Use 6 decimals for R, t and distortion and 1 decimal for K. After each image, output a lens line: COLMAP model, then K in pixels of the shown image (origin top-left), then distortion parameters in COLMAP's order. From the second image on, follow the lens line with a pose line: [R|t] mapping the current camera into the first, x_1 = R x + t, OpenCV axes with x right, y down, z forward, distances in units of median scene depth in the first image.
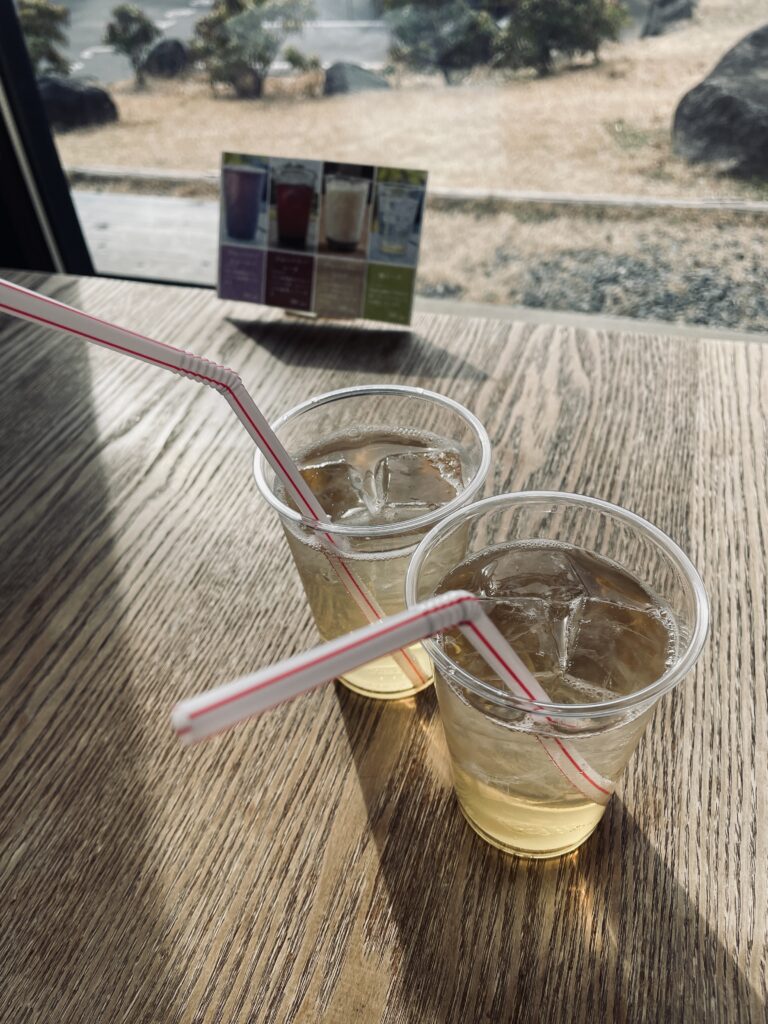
lens RADIAL K [[791.7, 0, 382.4], [0, 791.7, 515.1], [0, 0, 1]] dist [0.097358, -0.123442]
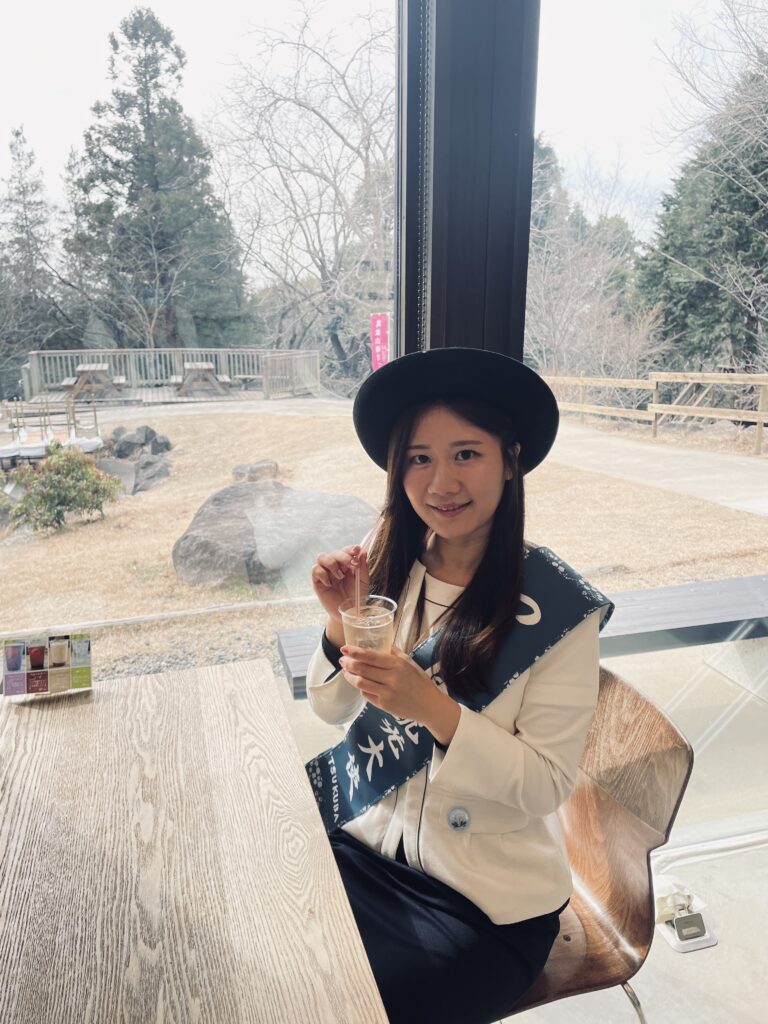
lens RADIAL K [[791.7, 0, 382.4], [0, 791.7, 515.1], [0, 0, 1]] dist [0.097358, -0.123442]
pose [[0.836140, -0.095713, 0.540101, -0.105170], [0.337887, 0.865536, -0.369704, 0.112712], [-0.432091, 0.491617, 0.756049, -0.333334]]
